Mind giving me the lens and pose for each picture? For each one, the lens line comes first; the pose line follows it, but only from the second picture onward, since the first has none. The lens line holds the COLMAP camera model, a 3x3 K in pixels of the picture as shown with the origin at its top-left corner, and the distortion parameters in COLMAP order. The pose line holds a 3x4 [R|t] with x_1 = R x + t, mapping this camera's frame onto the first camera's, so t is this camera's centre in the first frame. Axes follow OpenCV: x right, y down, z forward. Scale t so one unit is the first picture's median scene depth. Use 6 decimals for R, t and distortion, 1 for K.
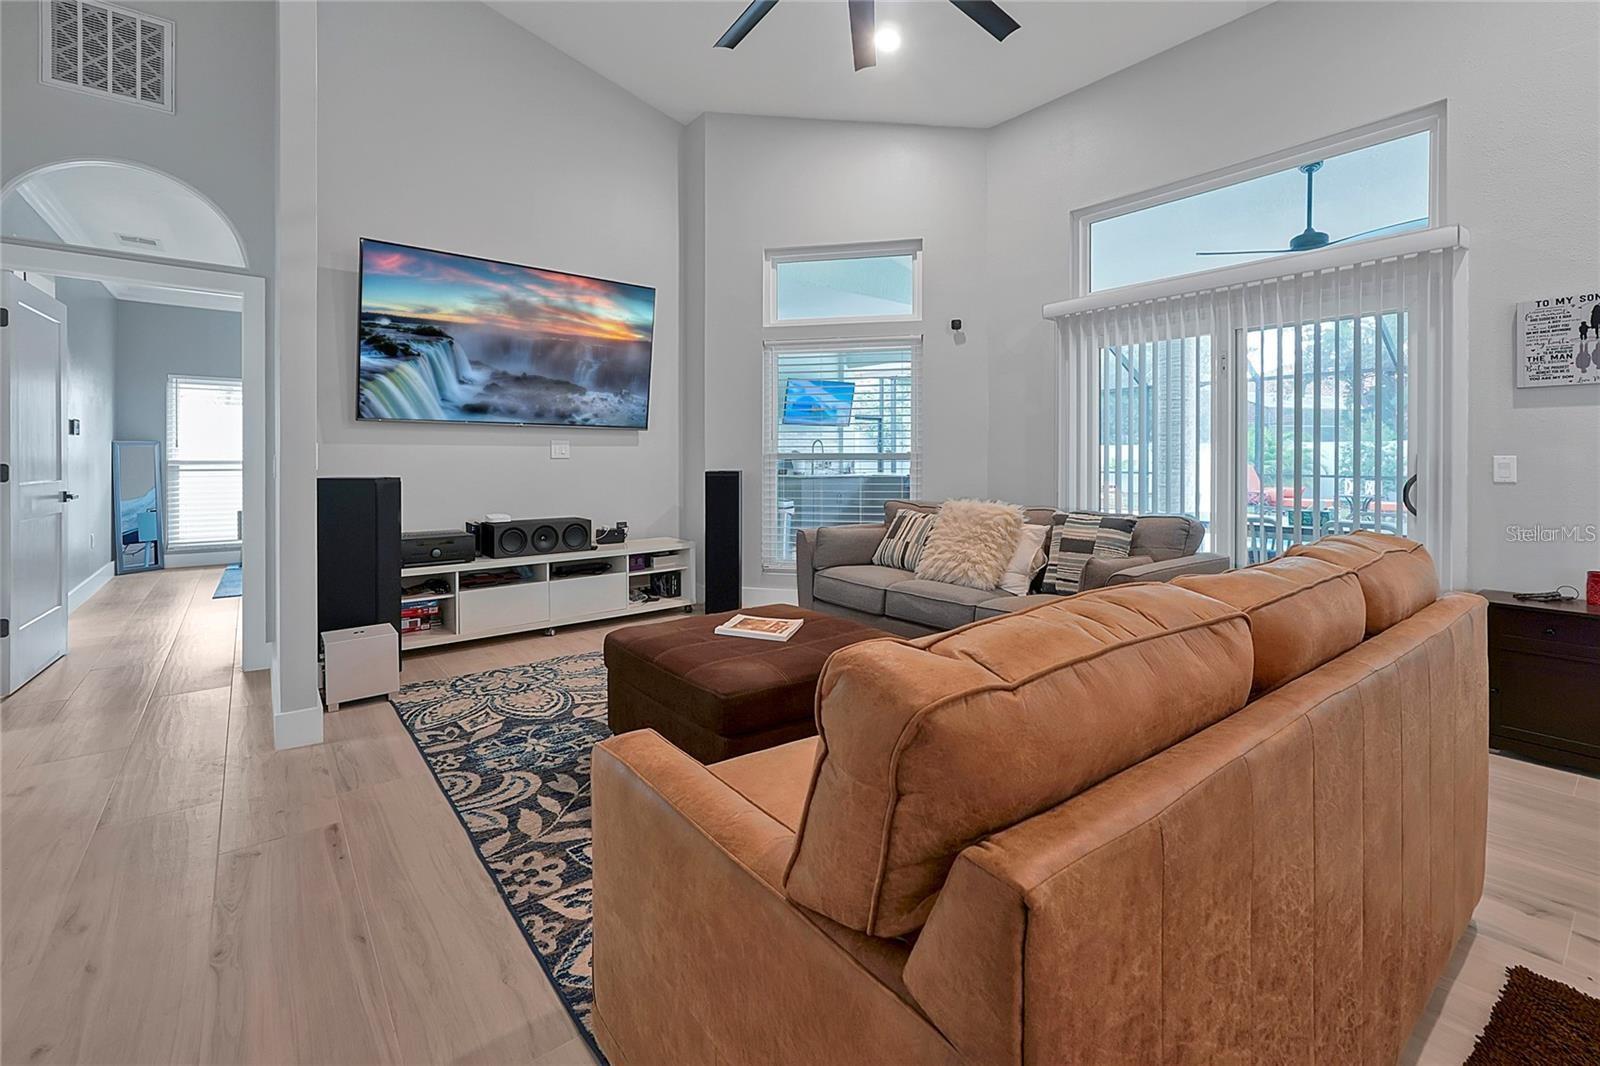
lens RADIAL K [[681.5, 0, 801.6], [0, 681.5, 500.9], [0, 0, 1]] dist [-0.000220, -0.000347]
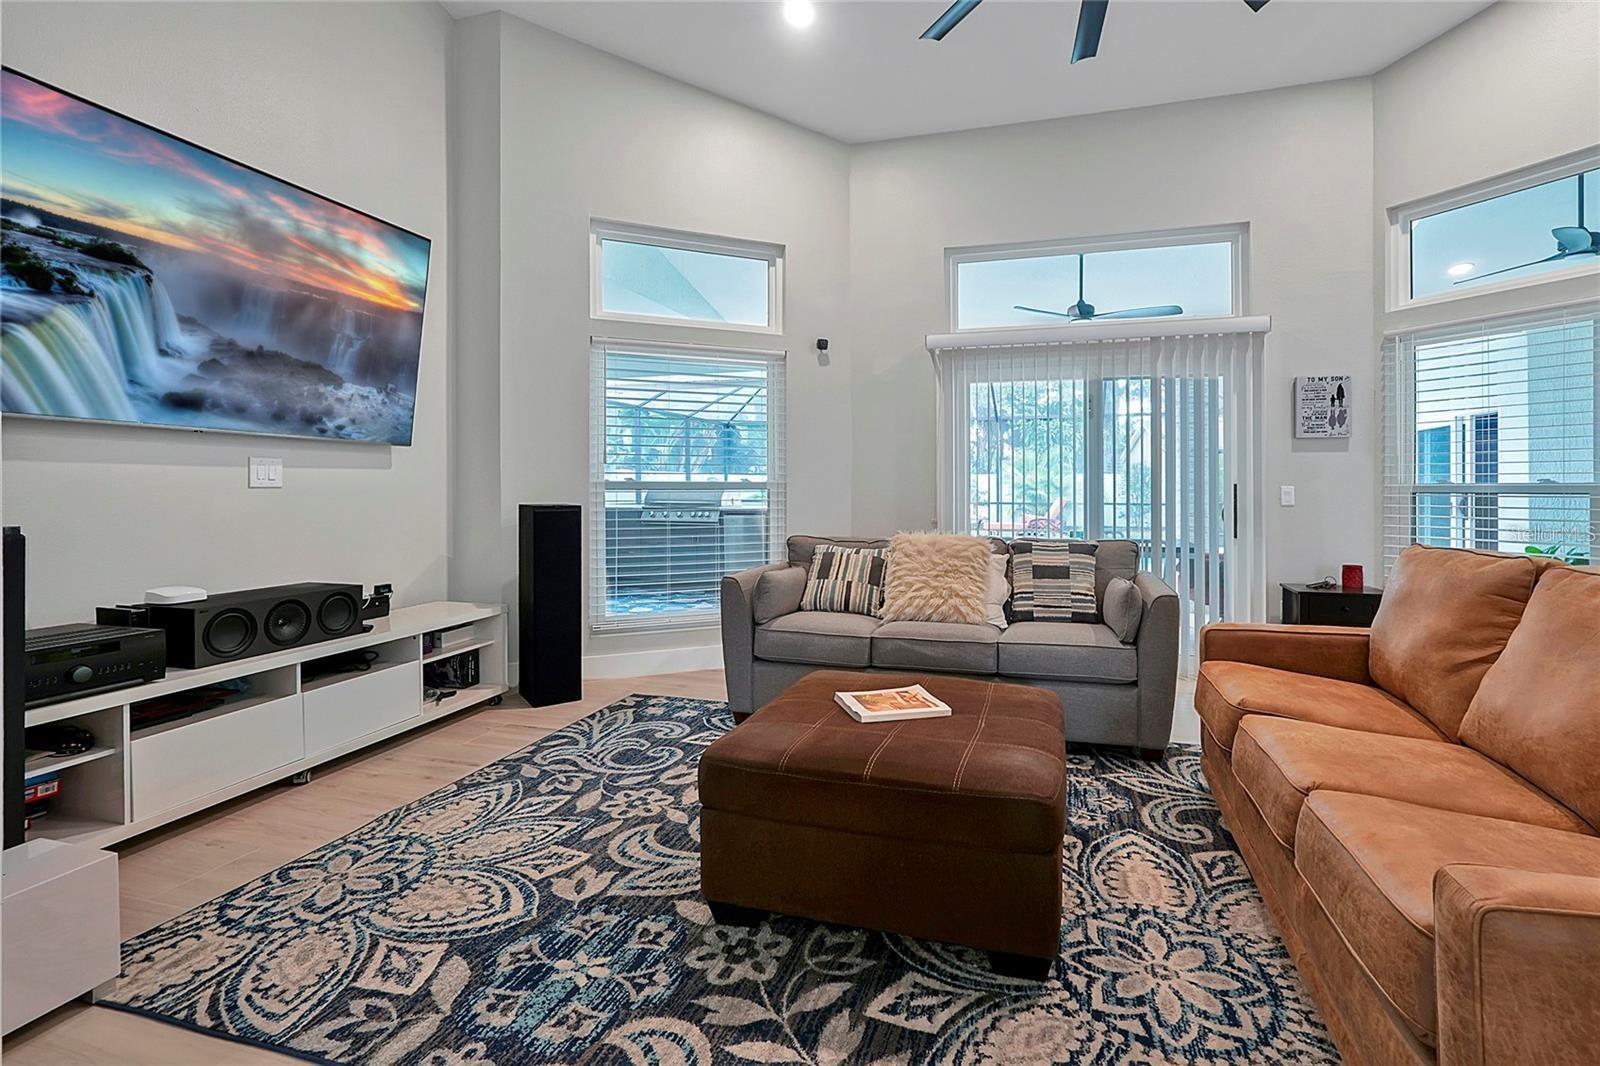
lens RADIAL K [[730.8, 0, 808.3], [0, 730.8, 510.7], [0, 0, 1]] dist [0.035697, -0.036626]
pose [[0.812858, -0.024259, 0.581956, -0.405629], [0.034798, 0.999370, -0.006945, -0.024874], [-0.581421, 0.025896, 0.813190, 0.217746]]
